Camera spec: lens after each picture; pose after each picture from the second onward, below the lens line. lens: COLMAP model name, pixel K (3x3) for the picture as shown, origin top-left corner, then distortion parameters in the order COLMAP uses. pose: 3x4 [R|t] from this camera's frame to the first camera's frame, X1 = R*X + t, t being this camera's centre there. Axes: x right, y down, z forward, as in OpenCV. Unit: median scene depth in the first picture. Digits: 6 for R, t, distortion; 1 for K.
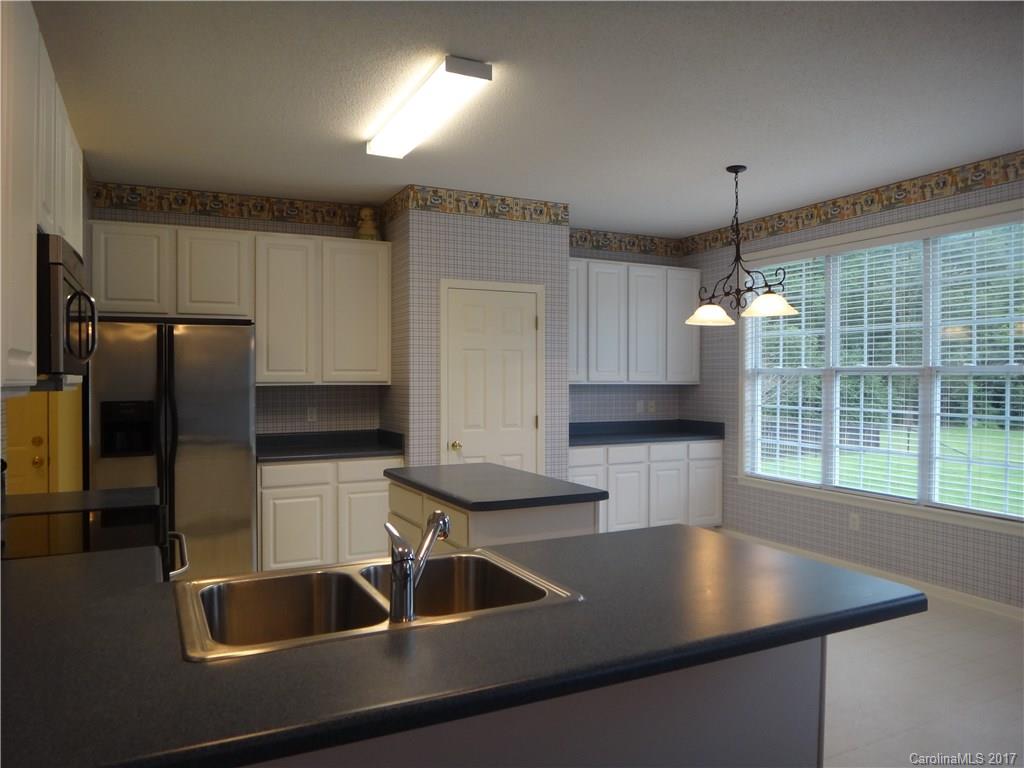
lens RADIAL K [[712.5, 0, 509.9], [0, 712.5, 381.0], [0, 0, 1]] dist [-0.061470, 0.004525]
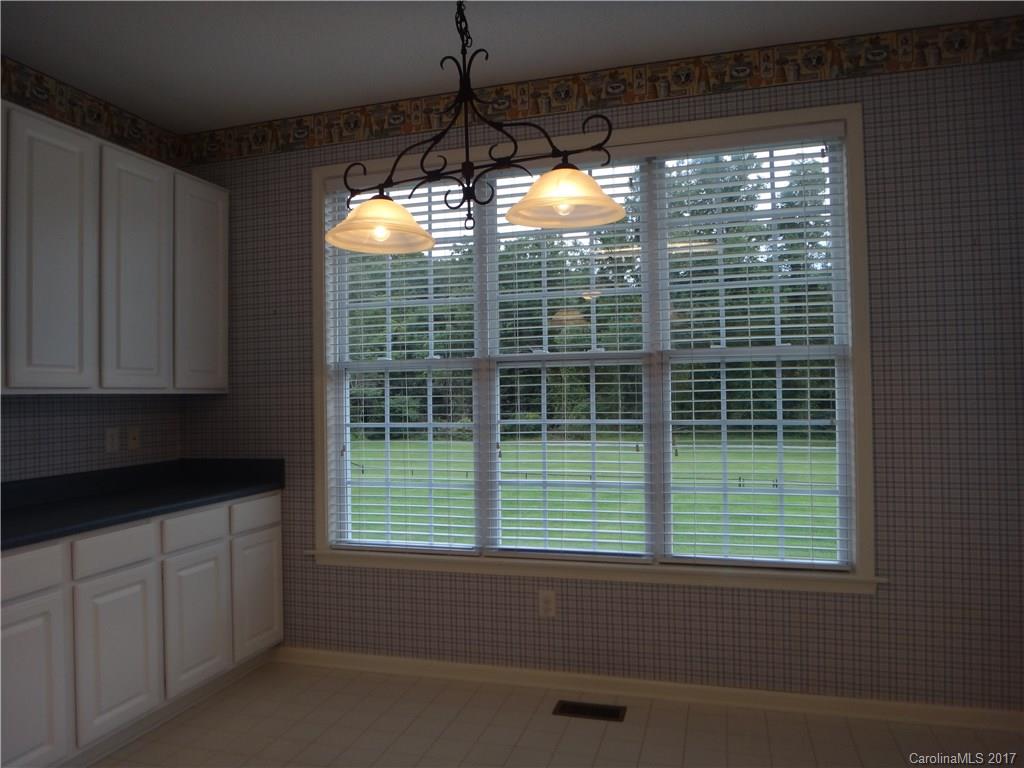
lens RADIAL K [[712.5, 0, 518.5], [0, 712.5, 374.6], [0, 0, 1]] dist [-0.061470, 0.004525]
pose [[0.667611, -0.001046, 0.744509, 0.007935], [0.029101, 0.999271, -0.024691, 0.011292], [-0.743941, 0.038150, 0.667156, 0.503697]]
